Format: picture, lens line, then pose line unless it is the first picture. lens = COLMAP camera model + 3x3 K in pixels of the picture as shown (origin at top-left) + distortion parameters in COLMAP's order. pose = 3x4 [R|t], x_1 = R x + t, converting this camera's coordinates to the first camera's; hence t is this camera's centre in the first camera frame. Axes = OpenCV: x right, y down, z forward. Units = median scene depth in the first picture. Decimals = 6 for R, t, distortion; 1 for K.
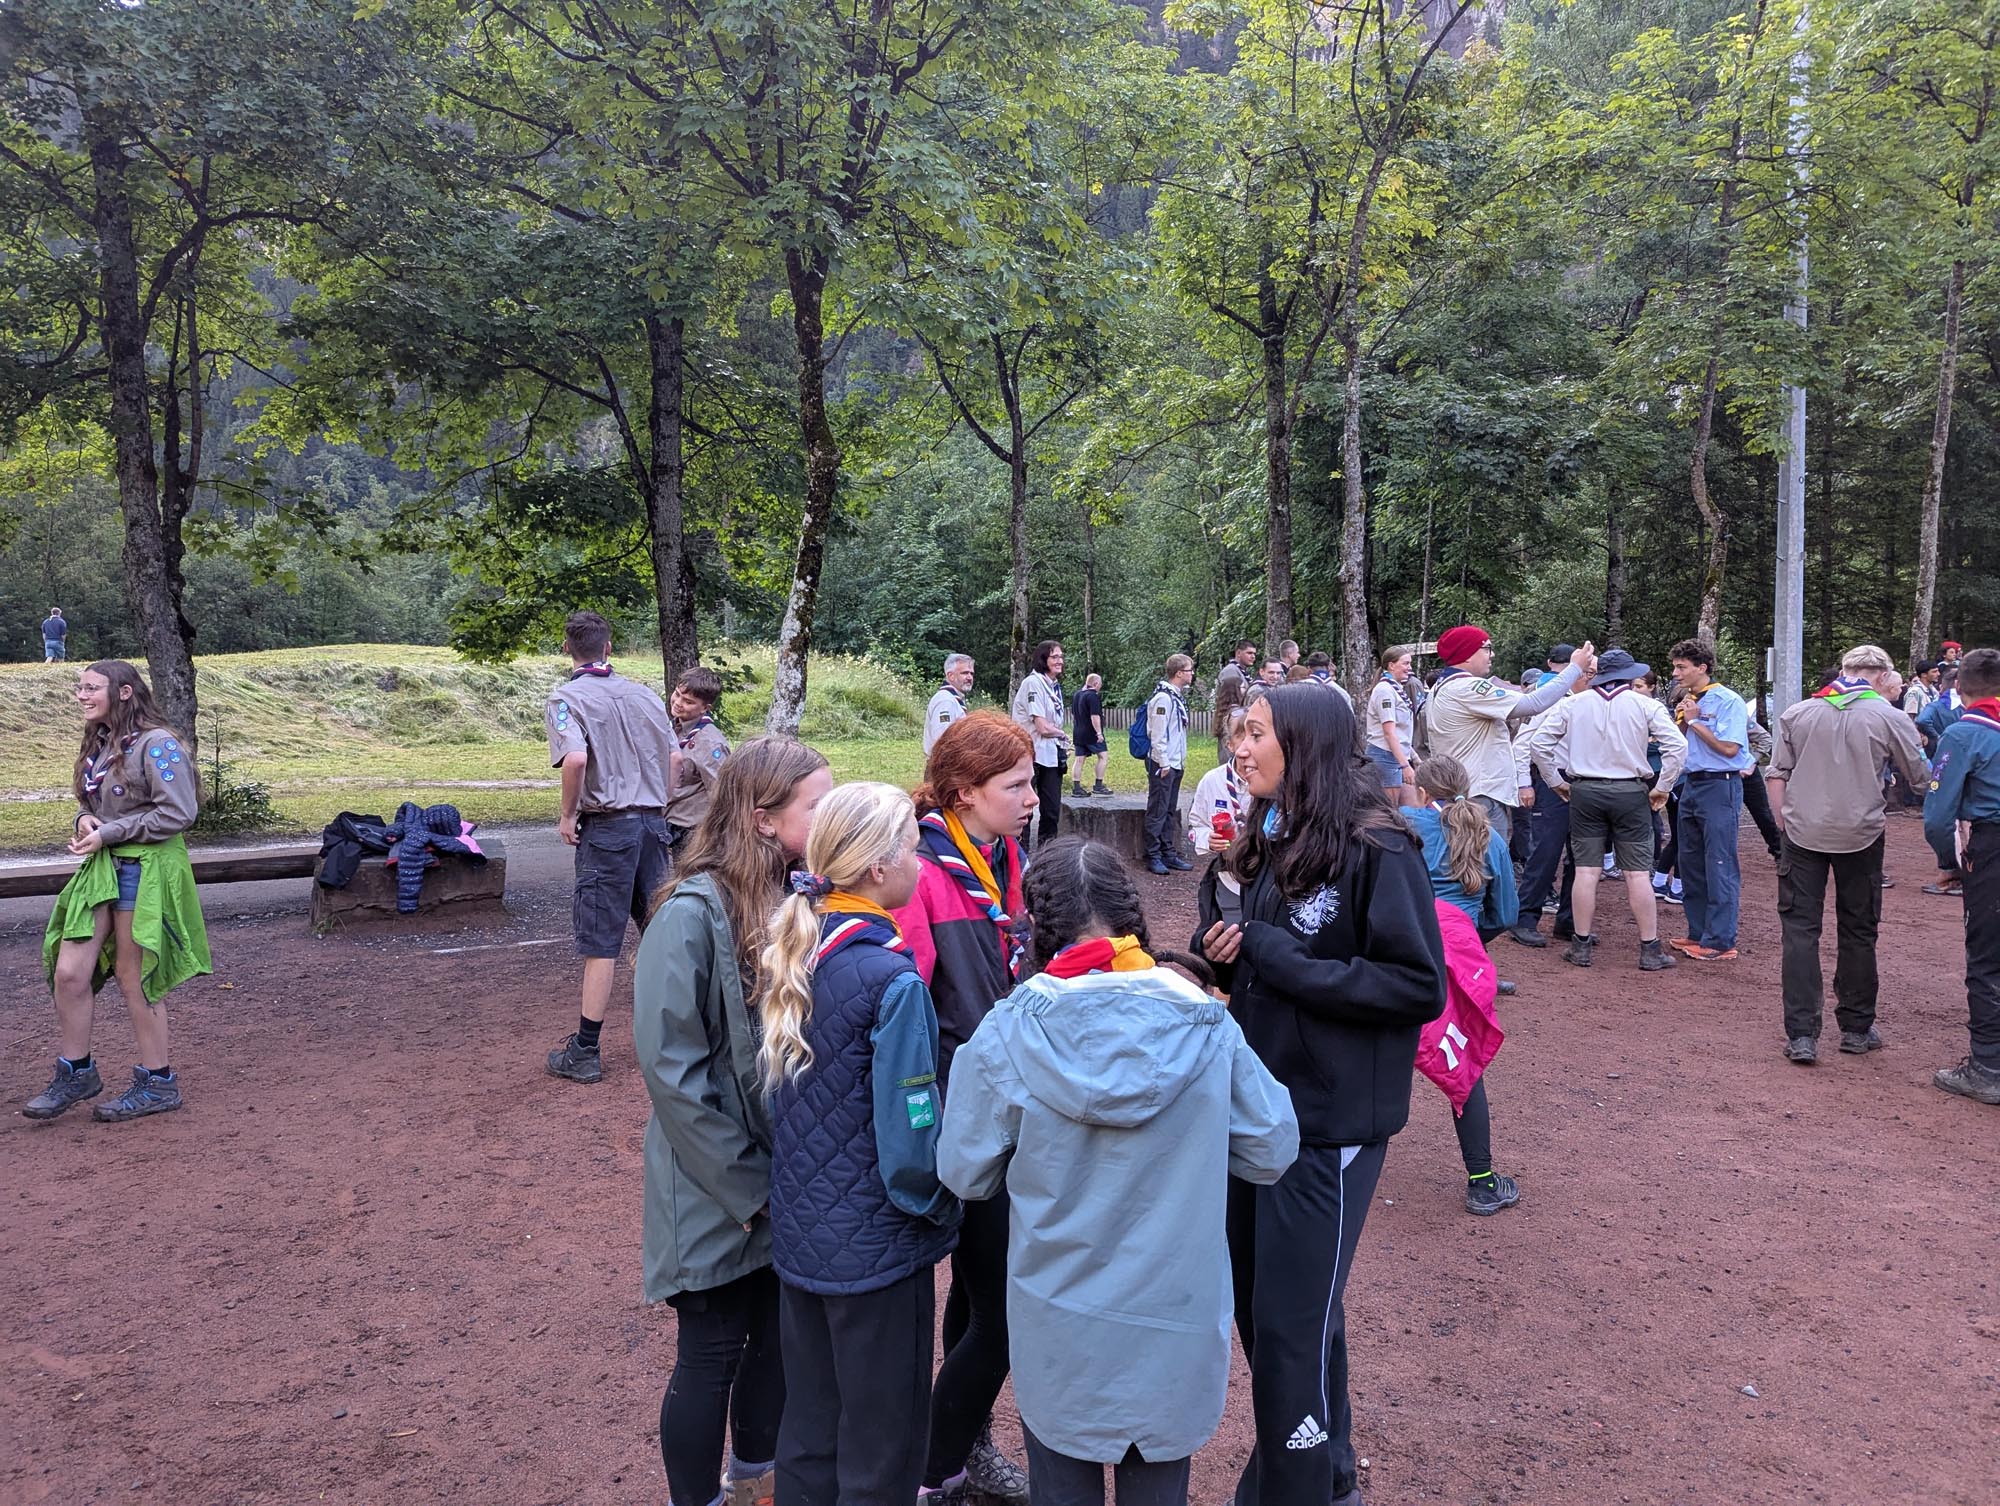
lens RADIAL K [[1410.0, 0, 1007.4], [0, 1410.0, 755.8], [0, 0, 1]] dist [0.054743, -0.038861]
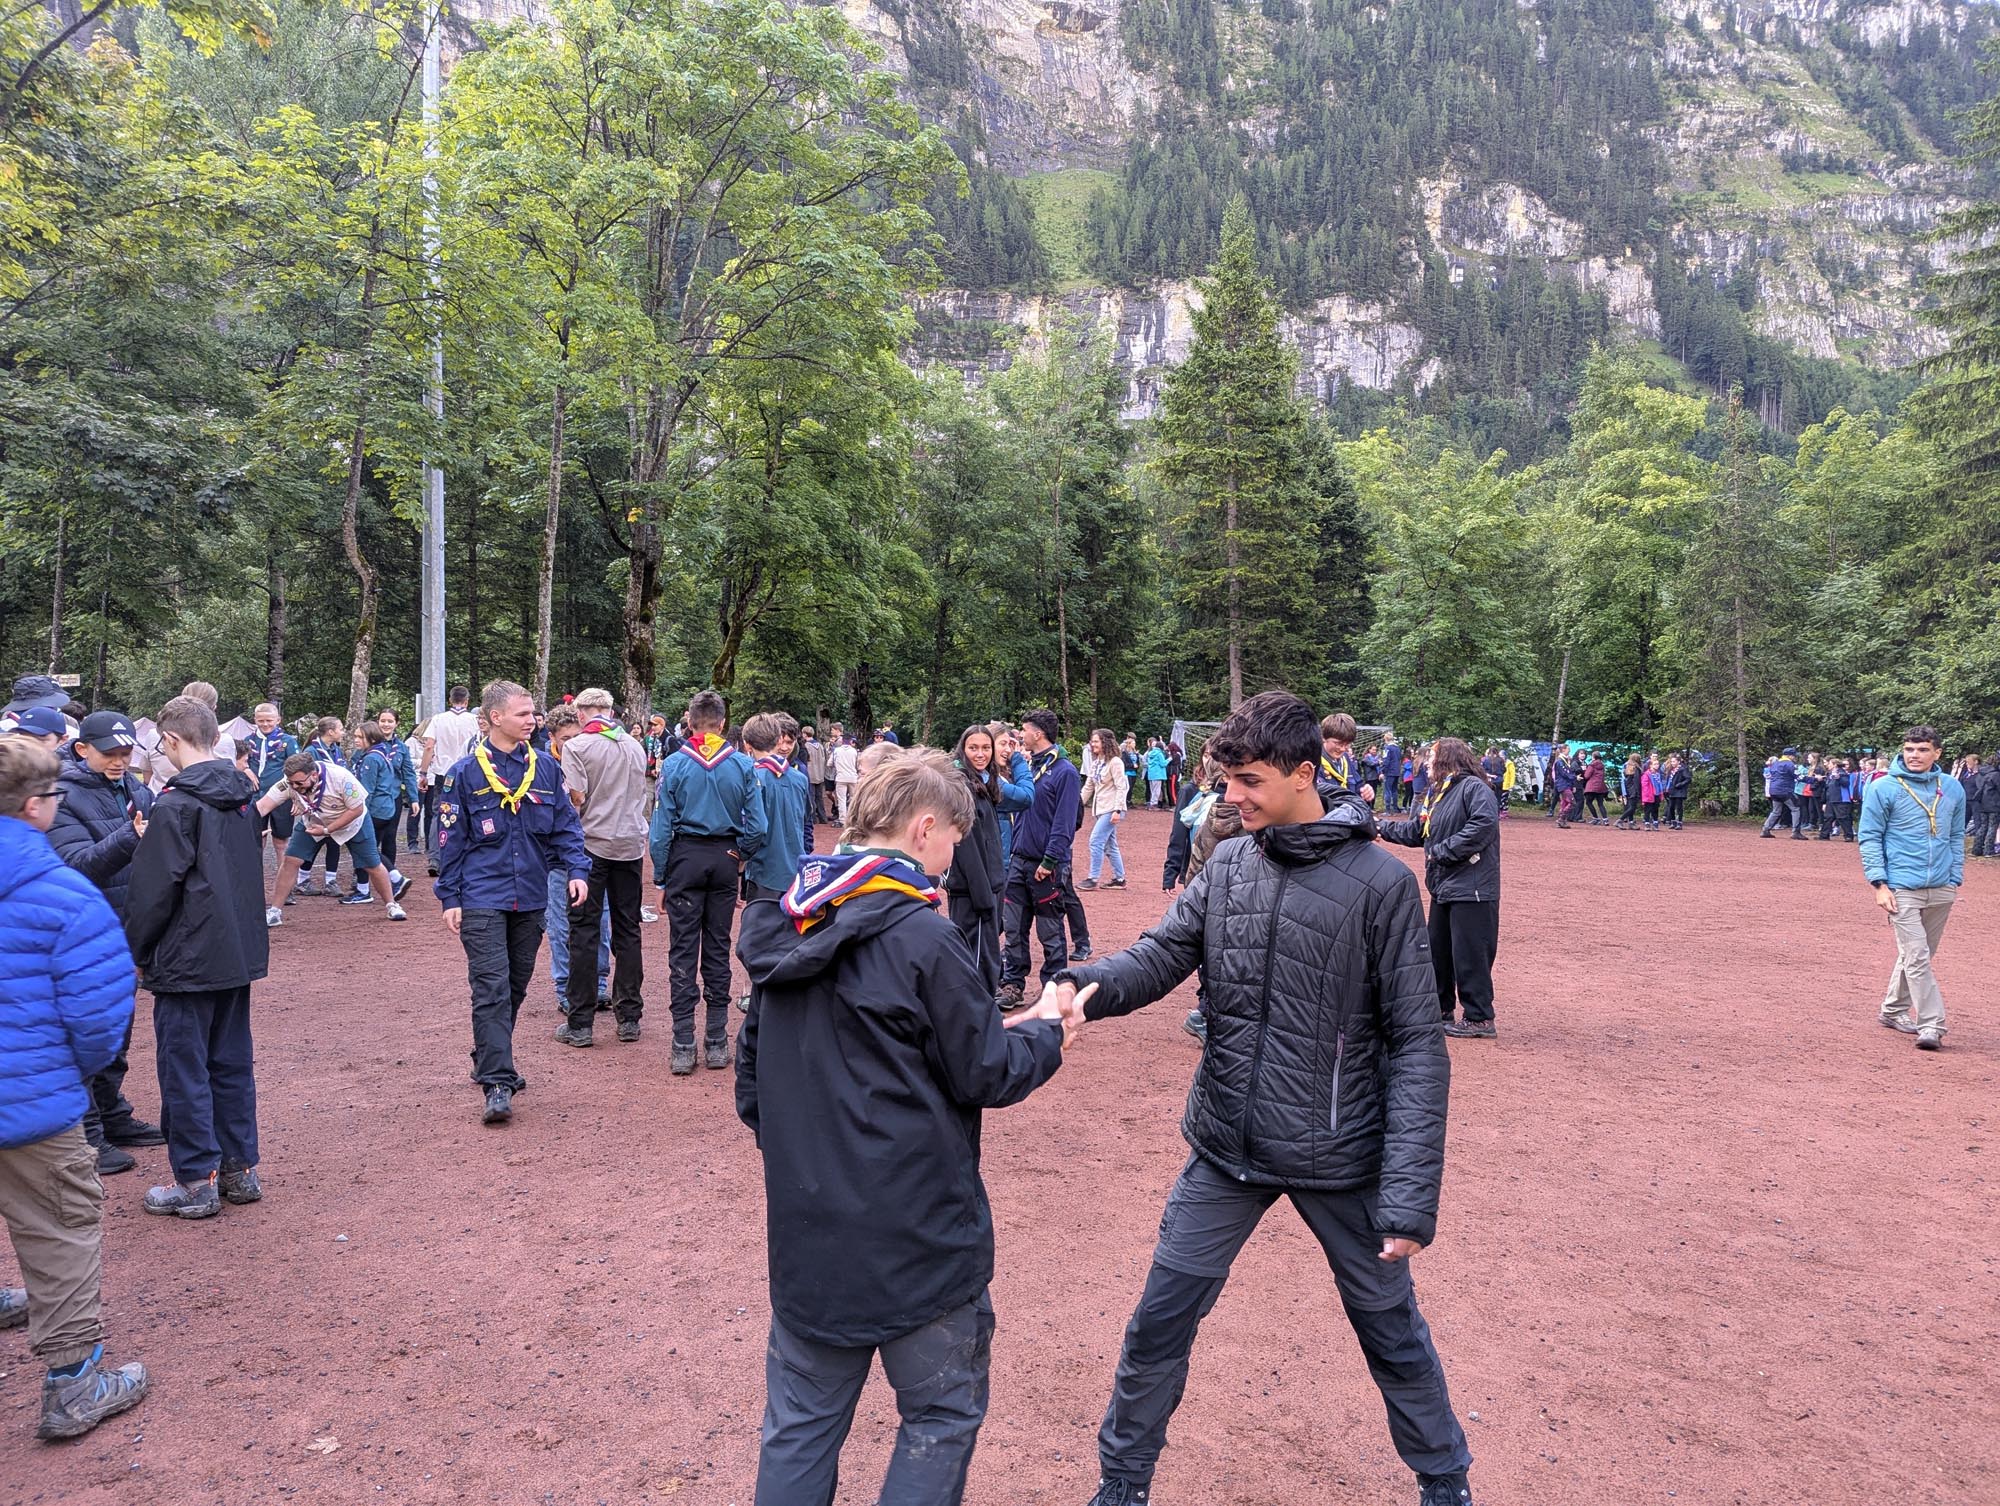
lens RADIAL K [[1410.0, 0, 1015.4], [0, 1410.0, 760.0], [0, 0, 1]] dist [0.054743, -0.038861]
pose [[0.640147, 0.003542, 0.768244, -0.017049], [0.020425, 0.999557, -0.021629, 0.008440], [-0.767981, 0.029537, 0.639792, -0.058859]]
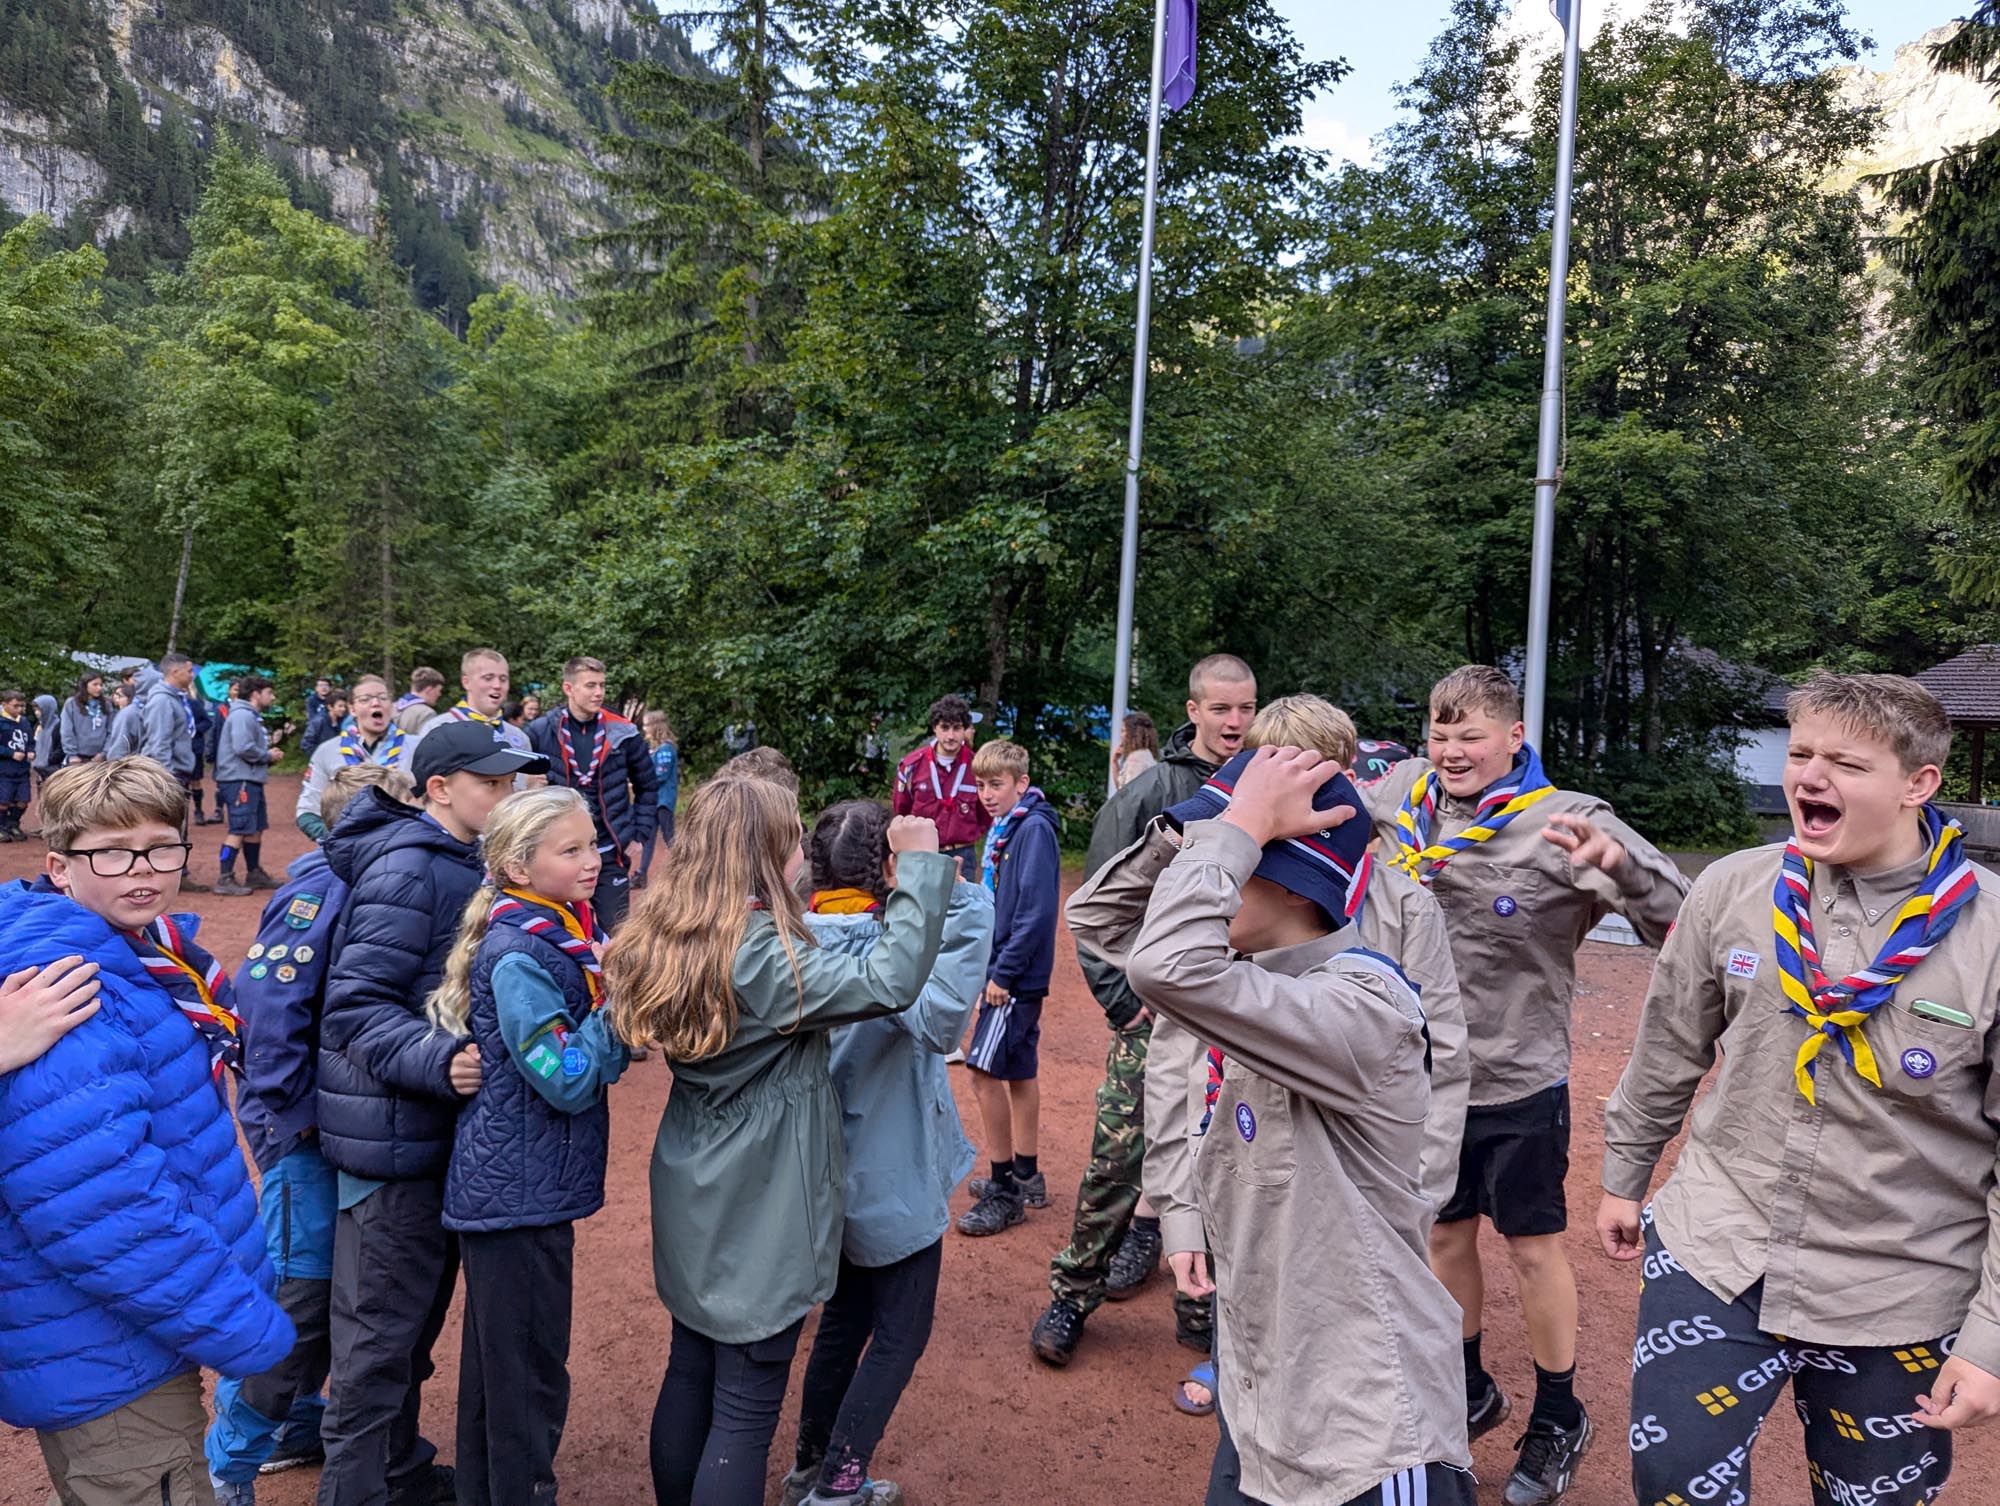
lens RADIAL K [[1410.0, 0, 1006.1], [0, 1410.0, 774.9], [0, 0, 1]] dist [0.054743, -0.038861]
pose [[-0.135394, -0.046793, 0.989686, 0.472783], [-0.000535, 0.998887, 0.047155, 0.002041], [-0.990792, 0.005855, -0.135269, -0.023212]]
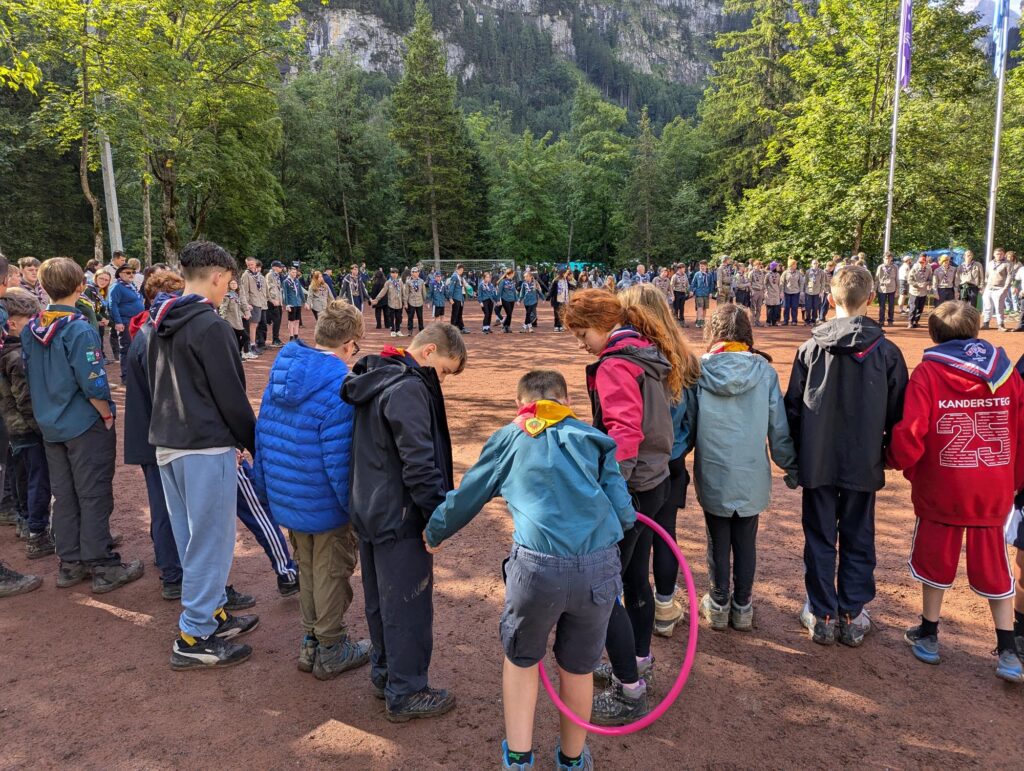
lens RADIAL K [[721.9, 0, 499.4], [0, 721.9, 383.5], [0, 0, 1]] dist [0.054743, -0.038861]
pose [[0.366491, -0.153134, 0.917733, -0.319275], [0.066961, 0.988146, 0.138143, 0.001285], [-0.928009, 0.010824, 0.372400, -0.014376]]
